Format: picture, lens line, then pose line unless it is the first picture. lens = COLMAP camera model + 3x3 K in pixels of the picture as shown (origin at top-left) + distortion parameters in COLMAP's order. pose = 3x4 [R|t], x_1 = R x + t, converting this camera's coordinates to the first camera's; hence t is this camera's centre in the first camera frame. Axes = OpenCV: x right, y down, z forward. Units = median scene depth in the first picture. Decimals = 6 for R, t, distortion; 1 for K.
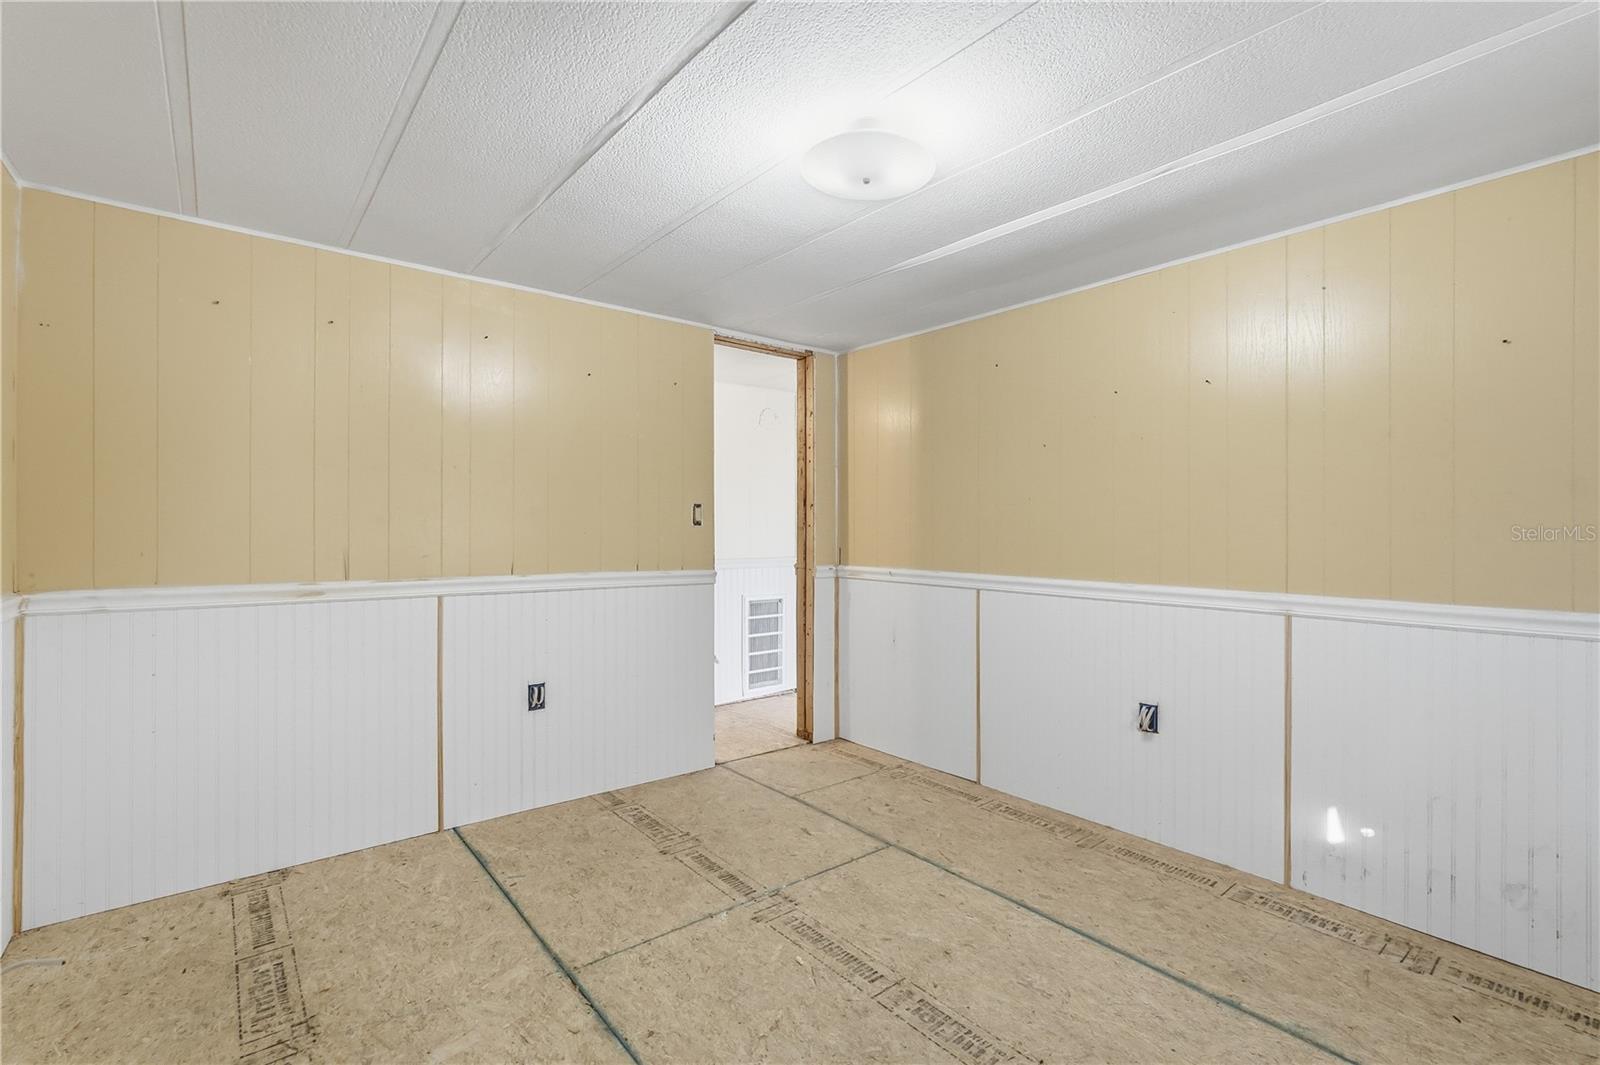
lens RADIAL K [[707.9, 0, 800.4], [0, 707.9, 531.6], [0, 0, 1]] dist [-0.014193, 0.001674]
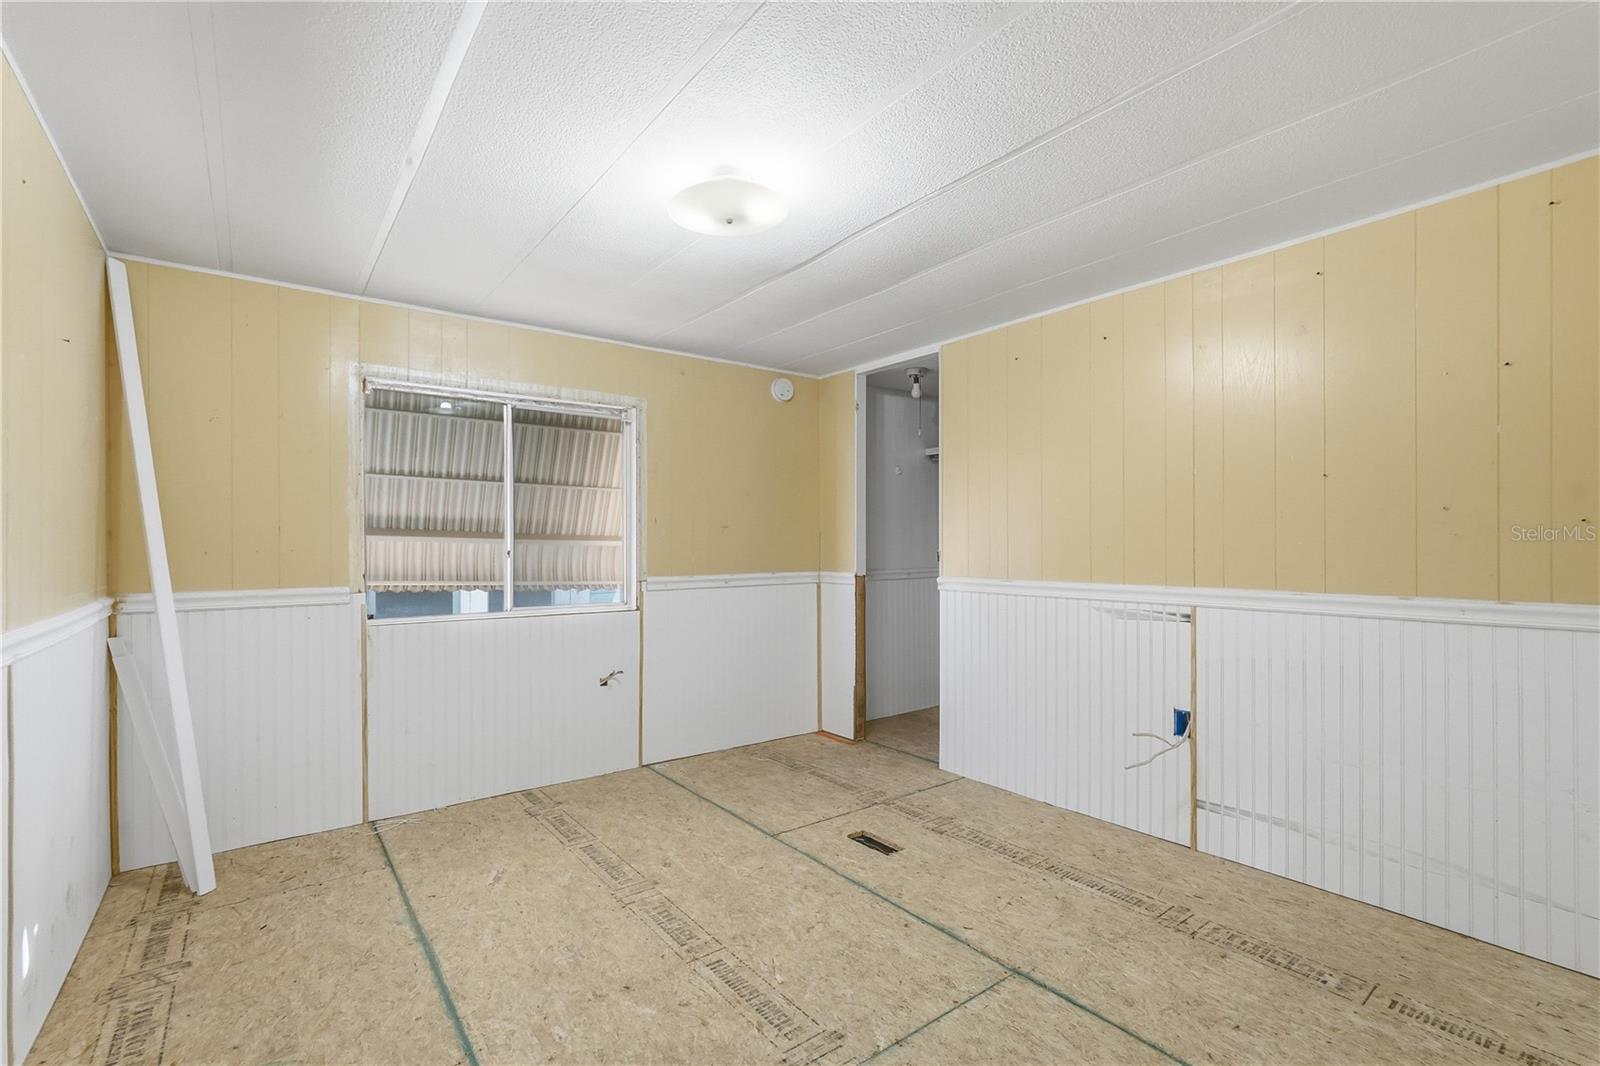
lens RADIAL K [[707.9, 0, 799.1], [0, 707.9, 537.8], [0, 0, 1]] dist [-0.014193, 0.001674]
pose [[-0.999366, 0.000812, 0.035599, -0.054568], [0.000594, 0.999981, -0.006140, 0.009311], [-0.035603, -0.006115, -0.999347, 2.009620]]
